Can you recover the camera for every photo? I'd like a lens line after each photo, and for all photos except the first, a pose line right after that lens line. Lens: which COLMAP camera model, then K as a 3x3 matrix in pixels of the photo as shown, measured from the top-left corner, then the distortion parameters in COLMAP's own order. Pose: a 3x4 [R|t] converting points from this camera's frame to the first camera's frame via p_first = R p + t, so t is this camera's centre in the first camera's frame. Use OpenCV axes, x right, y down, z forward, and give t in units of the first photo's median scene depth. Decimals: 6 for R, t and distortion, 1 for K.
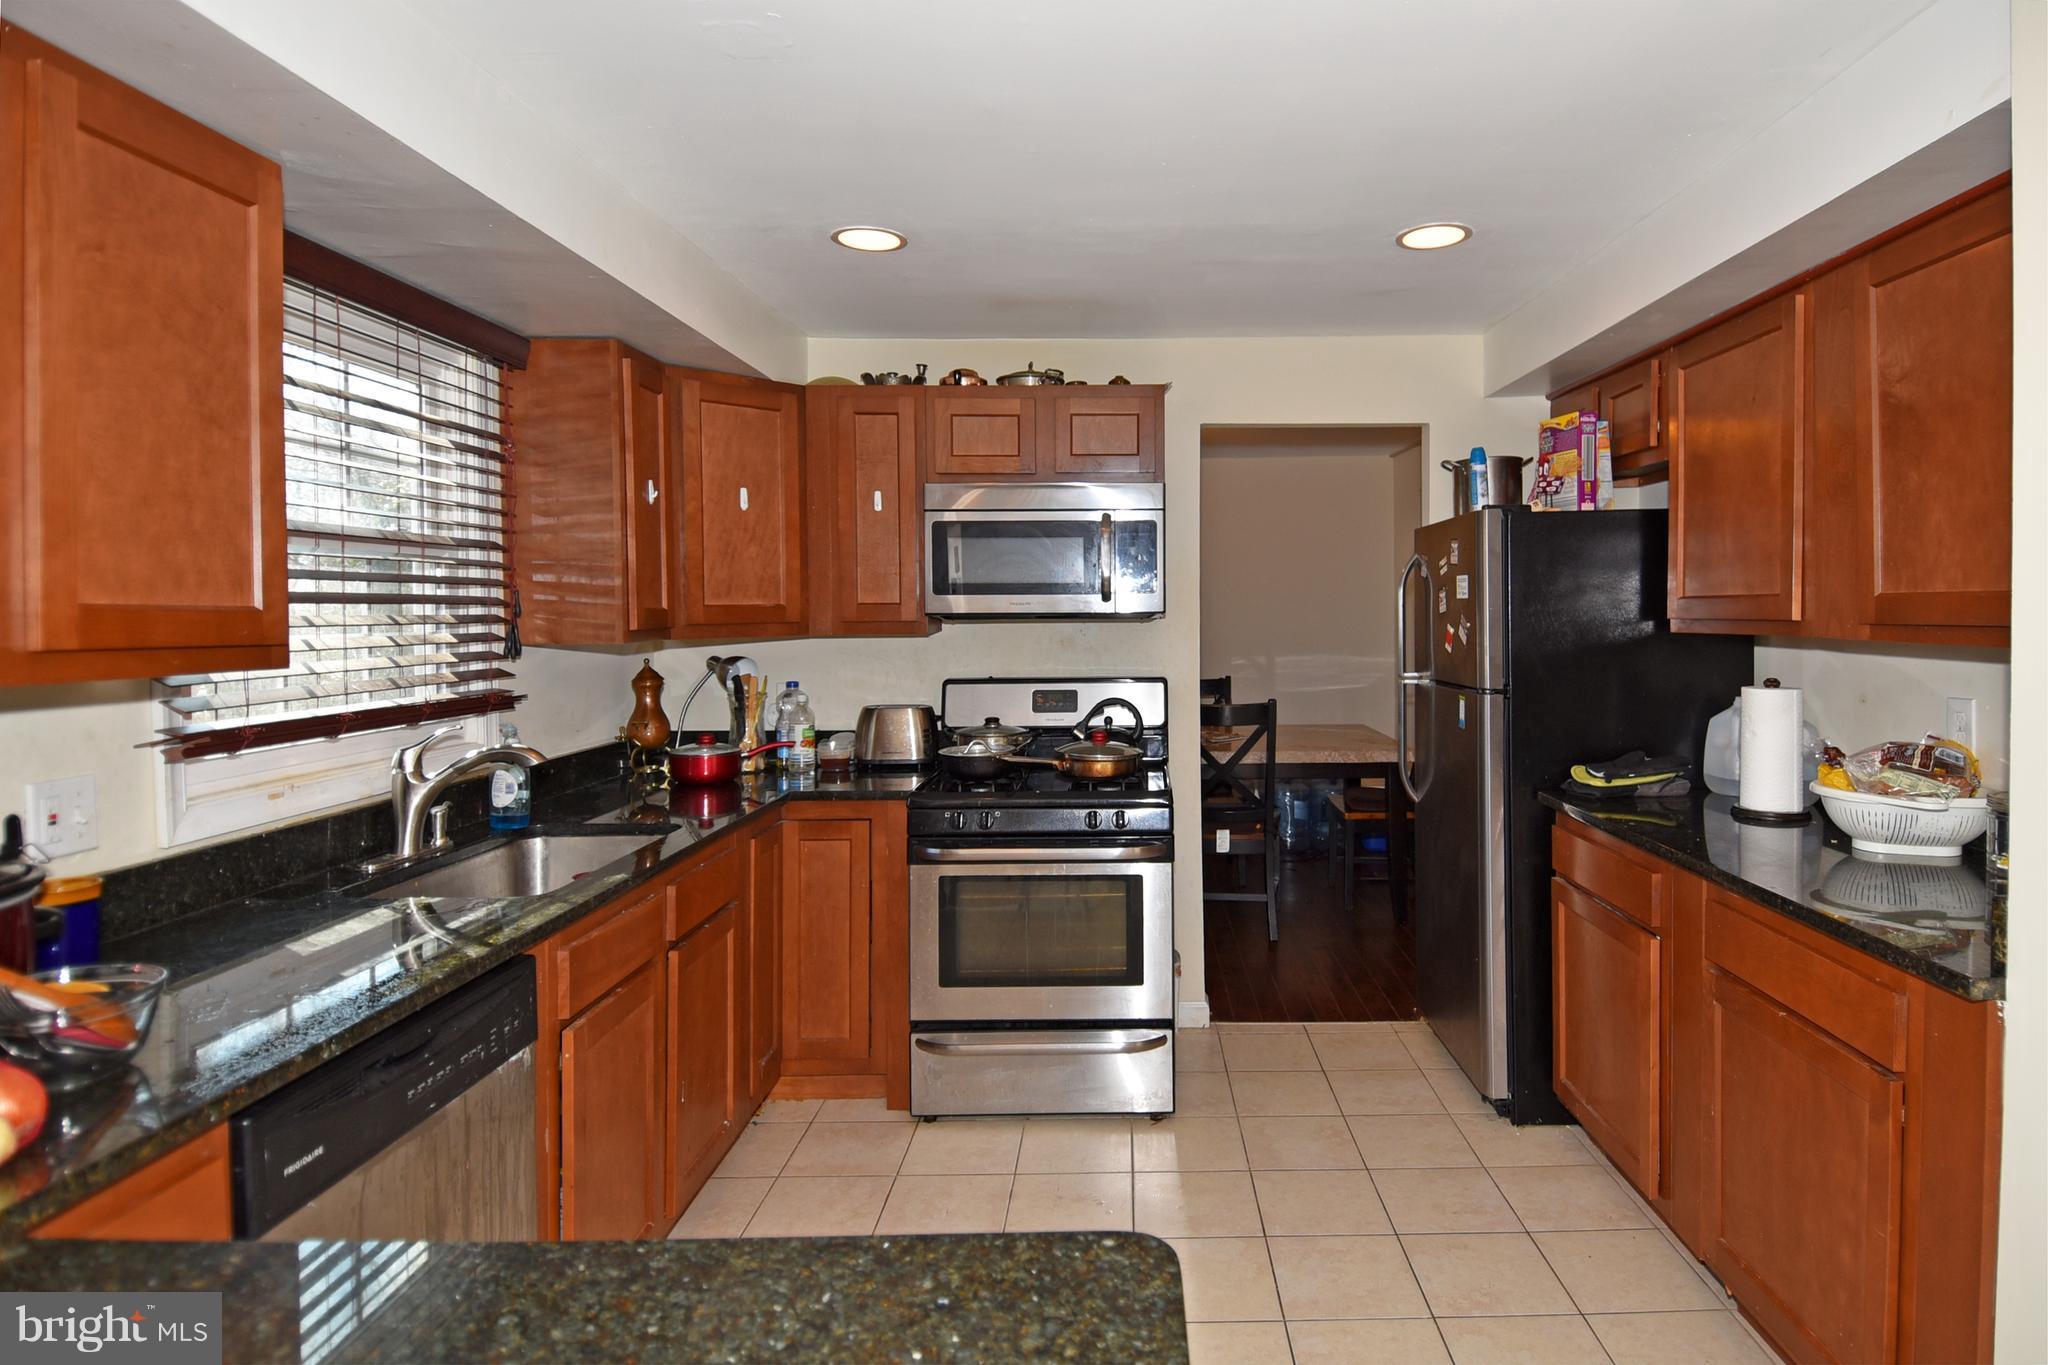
lens RADIAL K [[1080.1, 0, 1019.7], [0, 1080.1, 651.7], [0, 0, 1]] dist [0.062058, -0.053582]
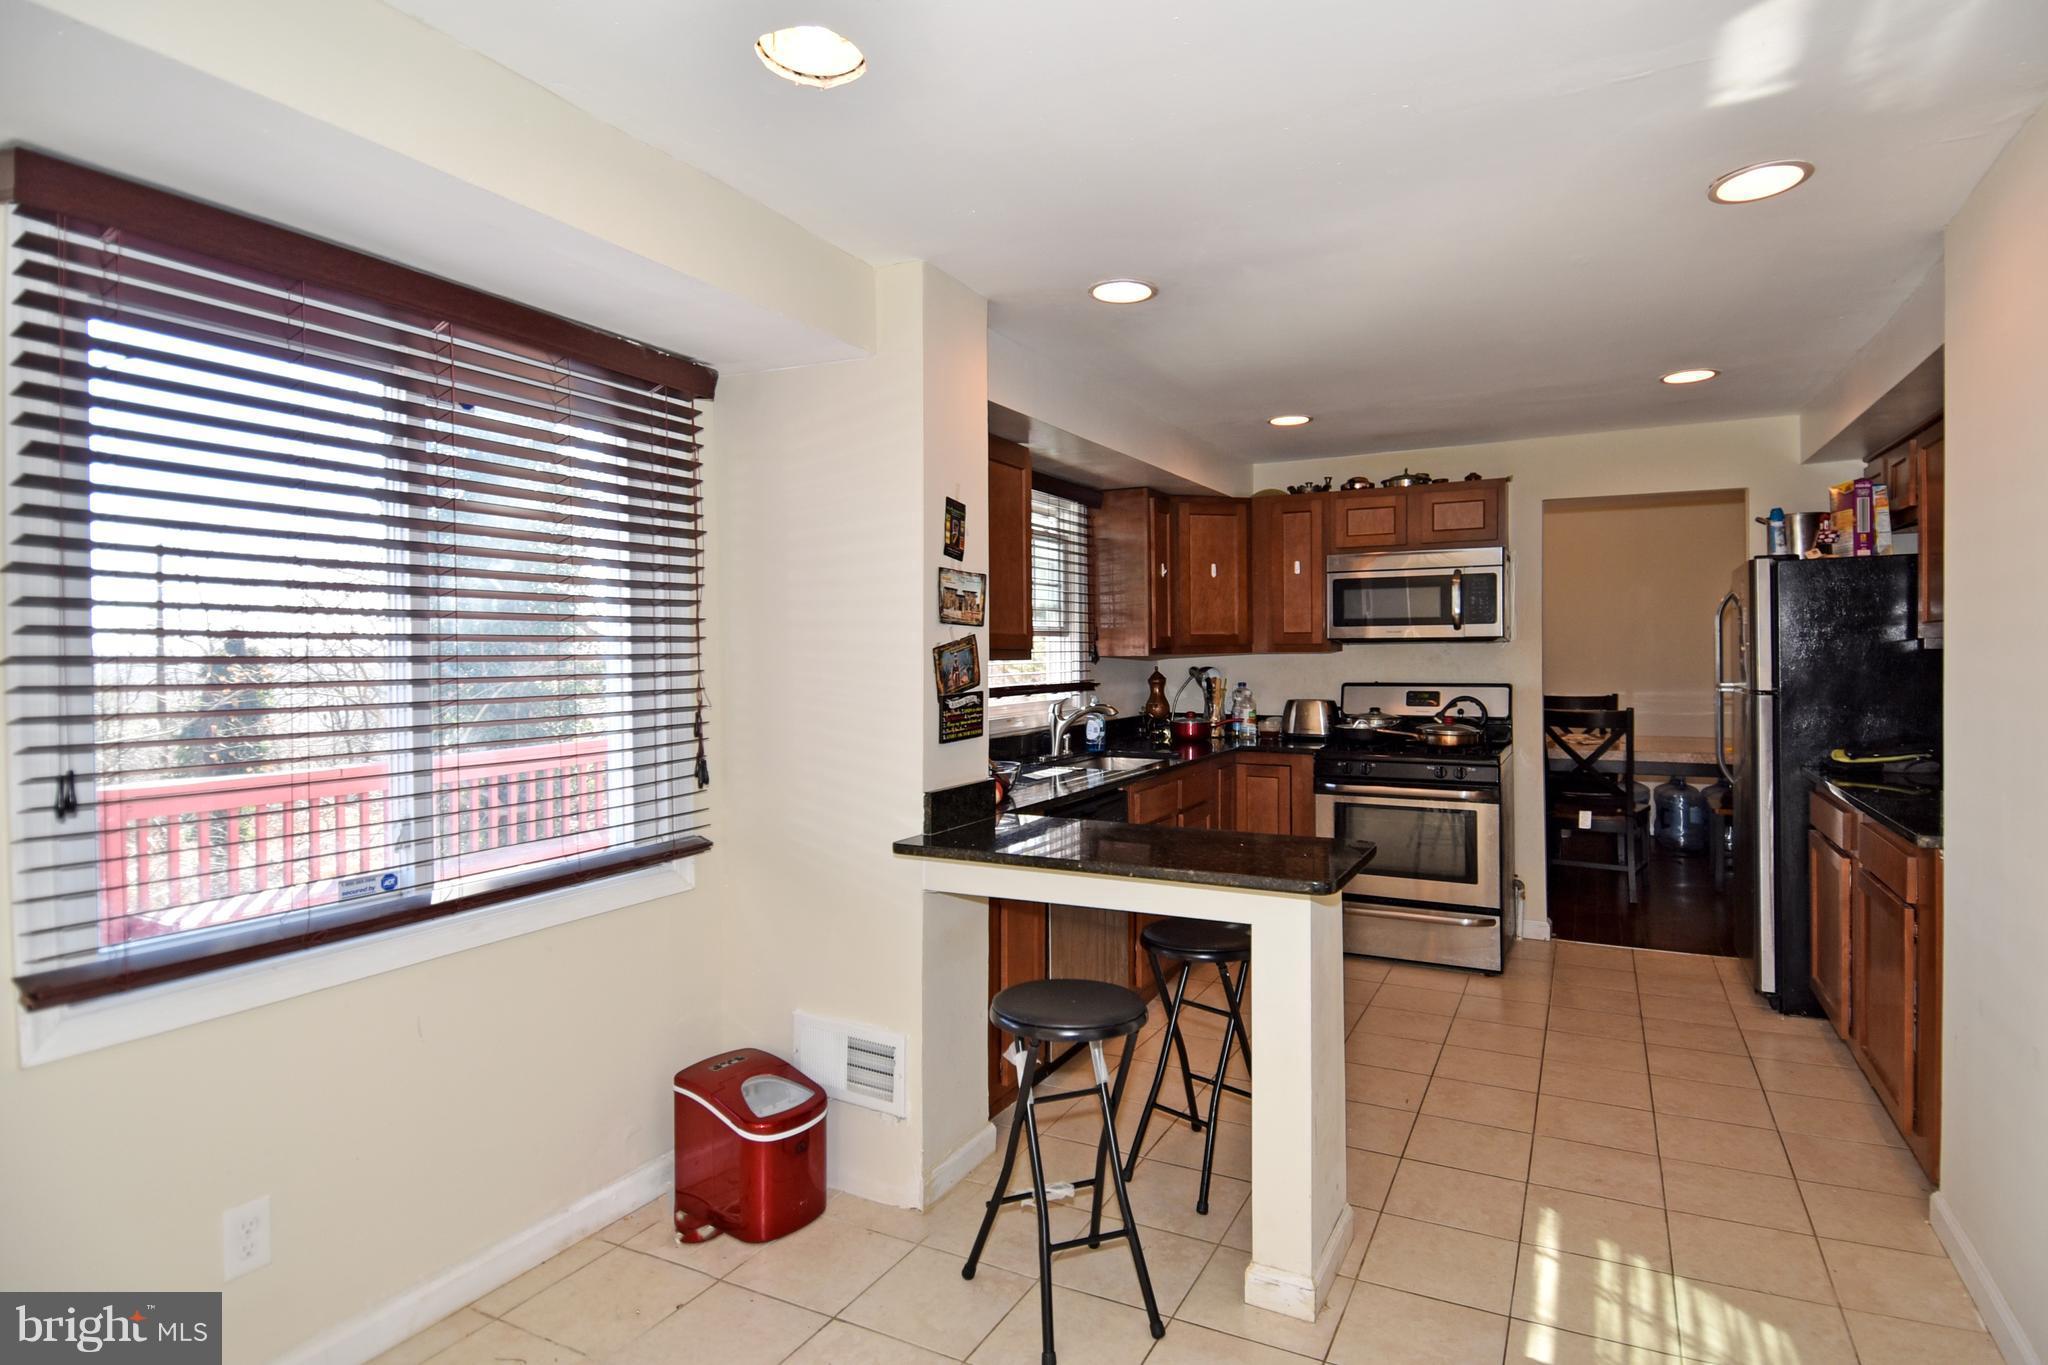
lens RADIAL K [[1080.1, 0, 1019.7], [0, 1080.1, 651.7], [0, 0, 1]] dist [0.062058, -0.053582]
pose [[0.918386, -0.003121, -0.395674, 0.121363], [-0.010725, 0.999405, -0.032775, 0.038778], [0.395541, 0.034344, 0.917806, -0.599005]]
